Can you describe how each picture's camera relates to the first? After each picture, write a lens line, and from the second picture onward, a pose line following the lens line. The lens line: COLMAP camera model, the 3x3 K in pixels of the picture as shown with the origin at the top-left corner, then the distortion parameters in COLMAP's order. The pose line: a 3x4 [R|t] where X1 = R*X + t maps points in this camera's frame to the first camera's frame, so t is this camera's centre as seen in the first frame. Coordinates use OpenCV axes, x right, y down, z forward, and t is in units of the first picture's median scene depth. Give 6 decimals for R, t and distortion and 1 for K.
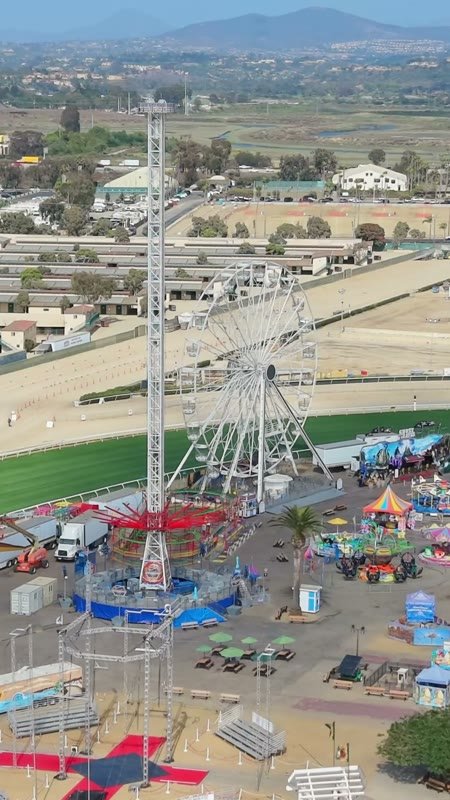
lens RADIAL K [[2005.8, 0, 226.5], [0, 2005.8, 402.1], [0, 0, 1]] dist [0.174672, 0.000000]
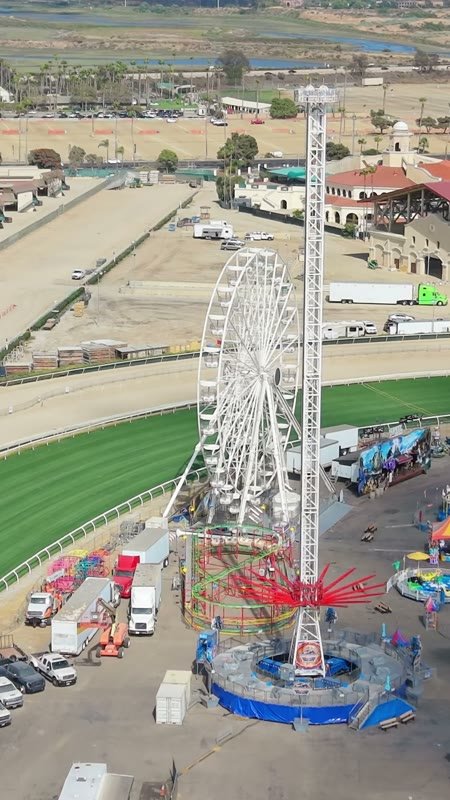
lens RADIAL K [[2005.8, 0, 226.2], [0, 2005.8, 400.4], [0, 0, 1]] dist [0.174672, 0.000000]
pose [[0.964198, -0.056395, 0.259118, -0.210731], [0.042386, 0.997338, 0.059341, -0.053589], [-0.261775, -0.046234, 0.964021, 0.160176]]
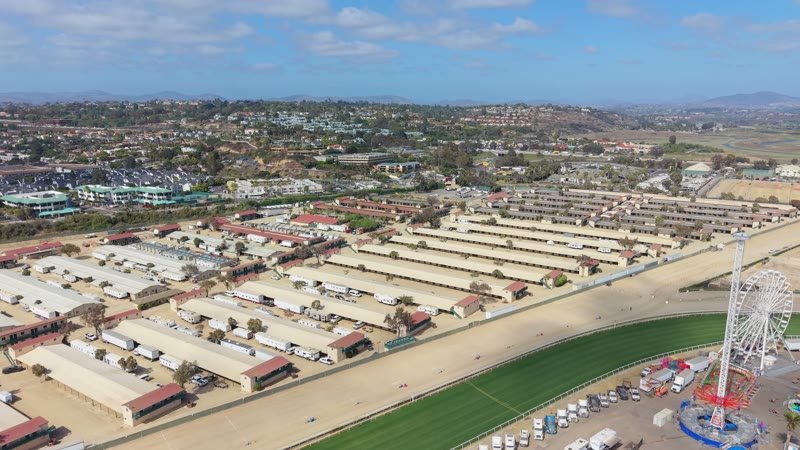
lens RADIAL K [[571.0, 0, 399.5], [0, 571.0, 223.4], [0, 0, 1]] dist [0.041557, -0.056500]
pose [[0.873072, 0.094206, -0.478404, -0.046365], [-0.079500, 0.995532, 0.050953, -0.119517], [0.481066, -0.006453, 0.876660, 0.152646]]
